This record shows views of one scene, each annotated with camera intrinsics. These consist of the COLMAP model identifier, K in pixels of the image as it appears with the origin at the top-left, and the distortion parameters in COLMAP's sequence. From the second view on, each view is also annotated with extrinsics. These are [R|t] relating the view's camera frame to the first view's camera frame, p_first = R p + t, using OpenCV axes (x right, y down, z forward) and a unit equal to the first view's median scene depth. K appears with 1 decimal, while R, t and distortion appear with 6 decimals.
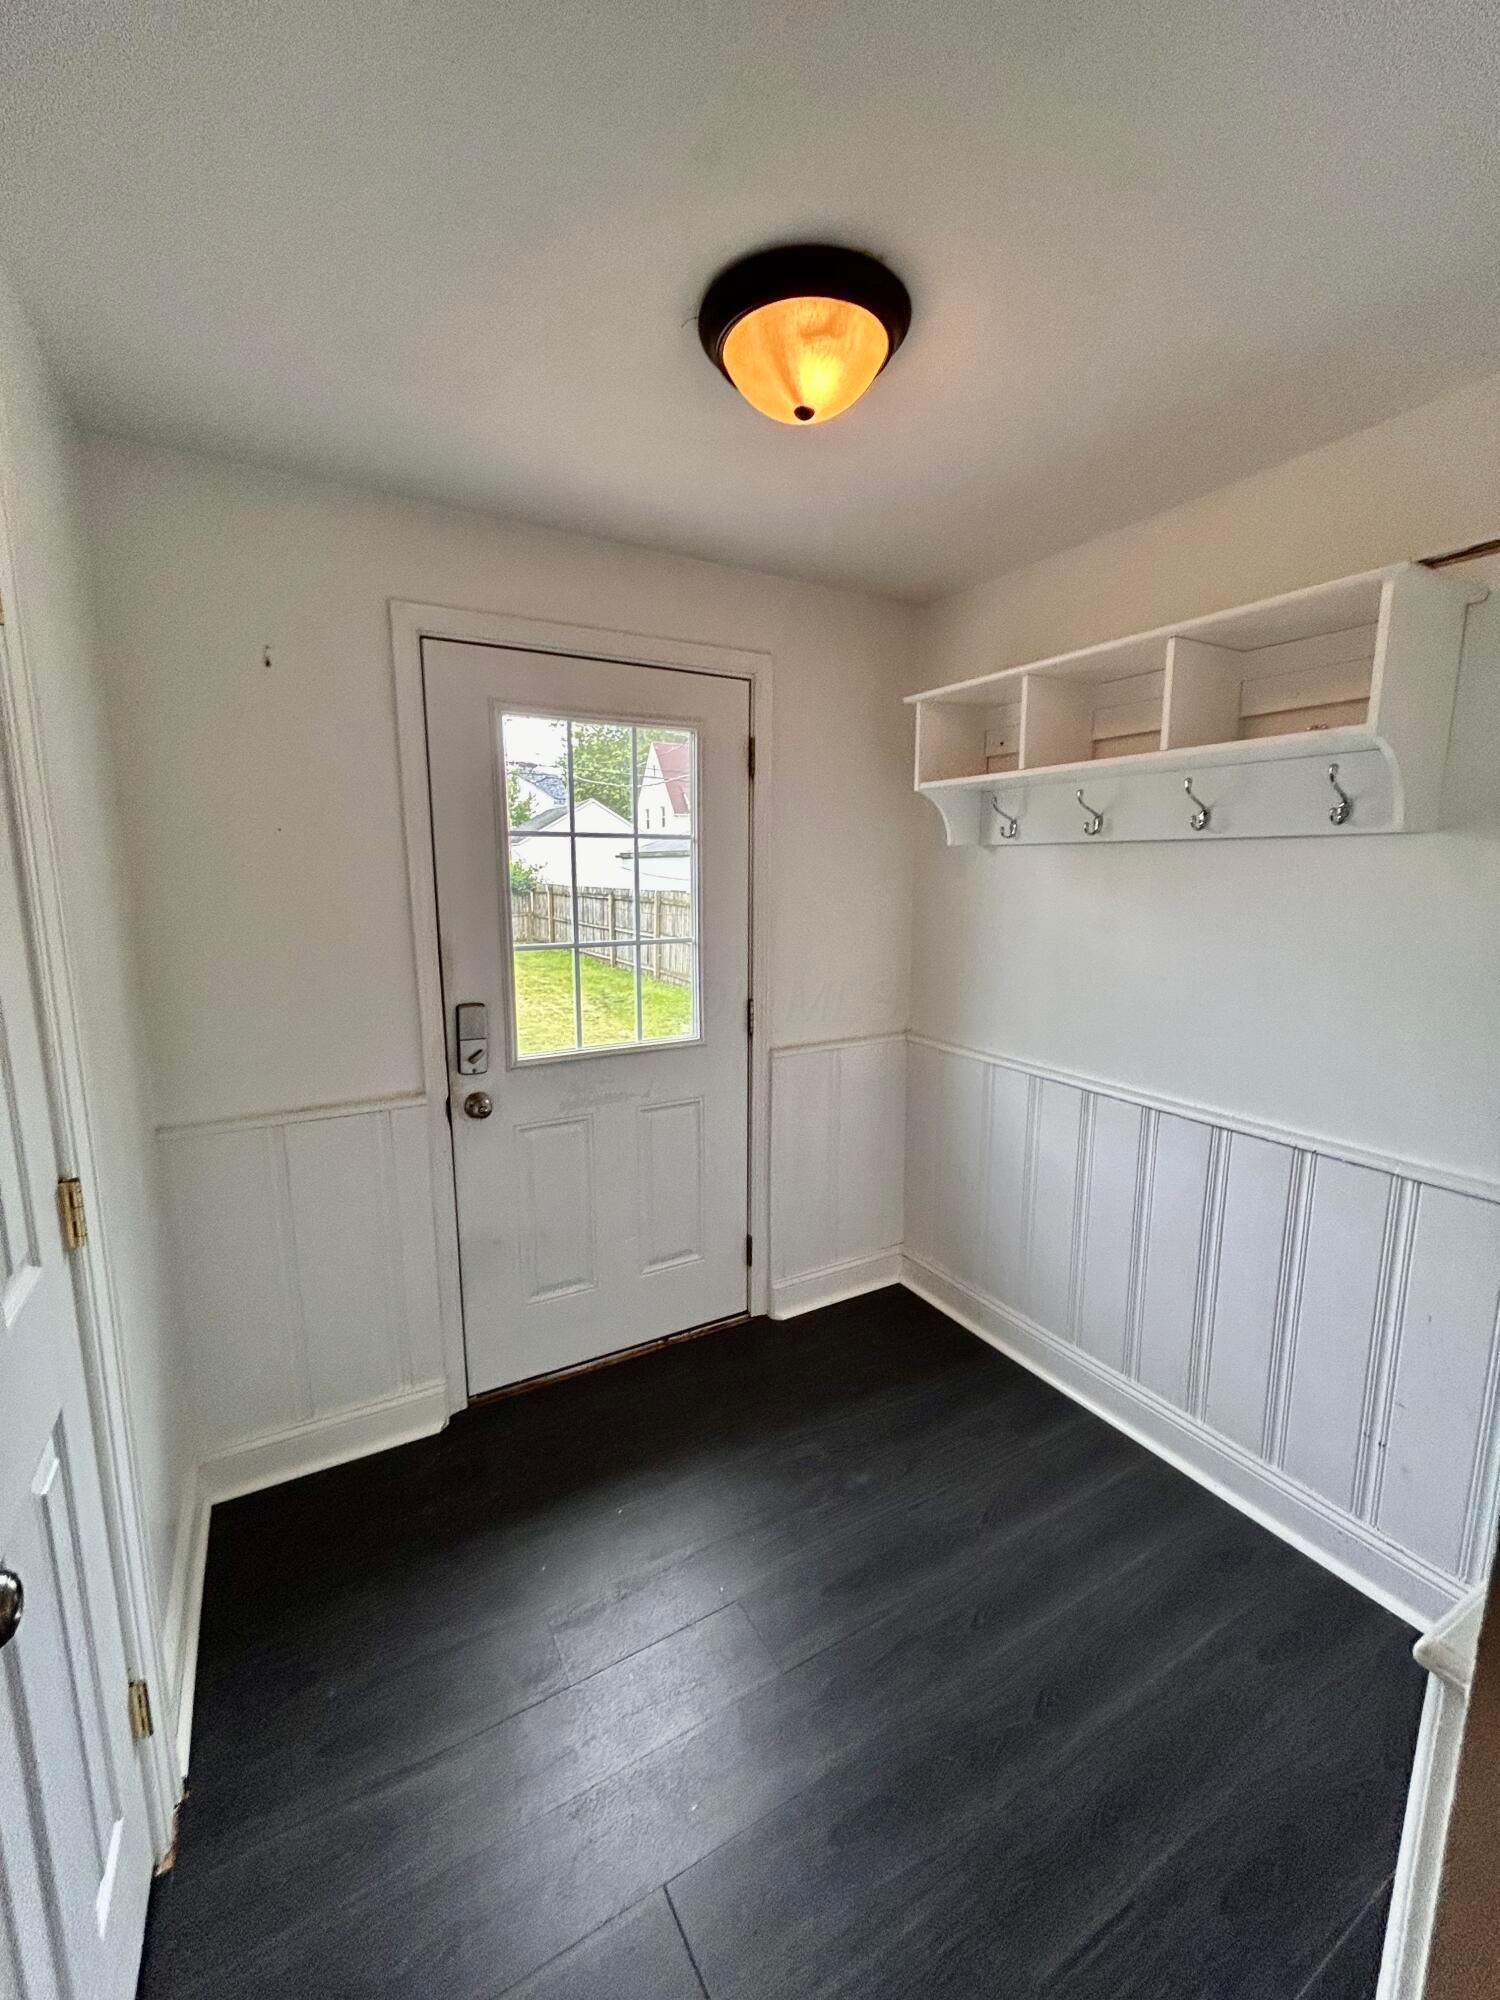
lens RADIAL K [[811.7, 0, 766.1], [0, 811.7, 993.2], [0, 0, 1]] dist [0.002876, 0.000388]
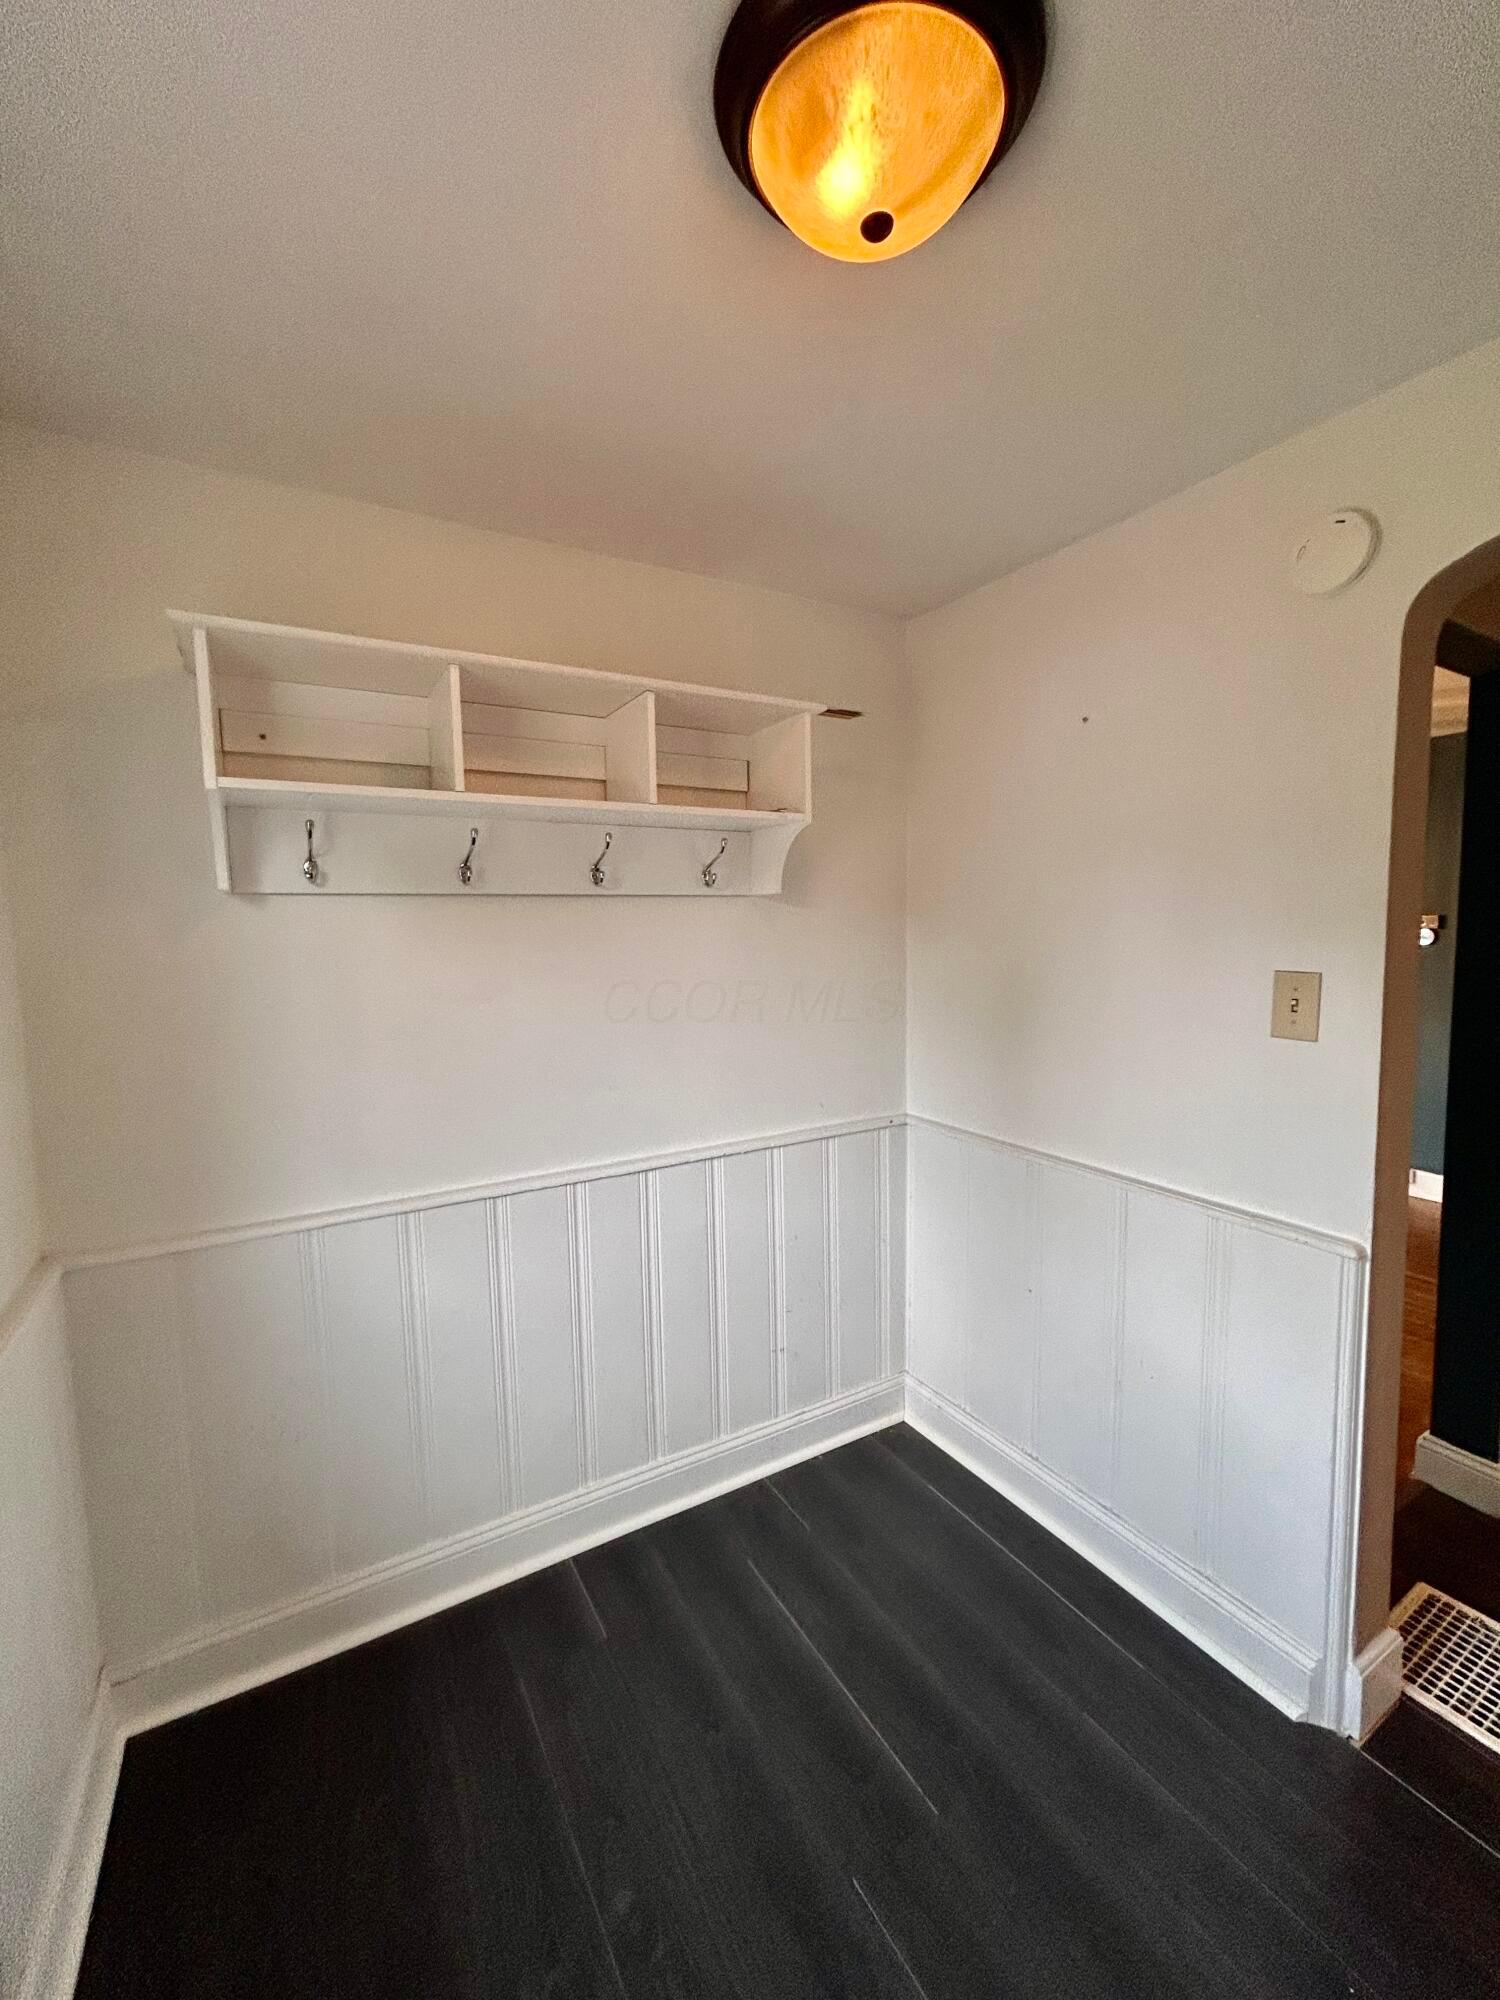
lens RADIAL K [[811.7, 0, 764.9], [0, 811.7, 1002.2], [0, 0, 1]] dist [0.002876, 0.000388]
pose [[0.016746, -0.100230, 0.994823, -0.383676], [0.168685, 0.980984, 0.095996, -0.102935], [-0.985528, 0.166205, 0.033334, 0.665511]]
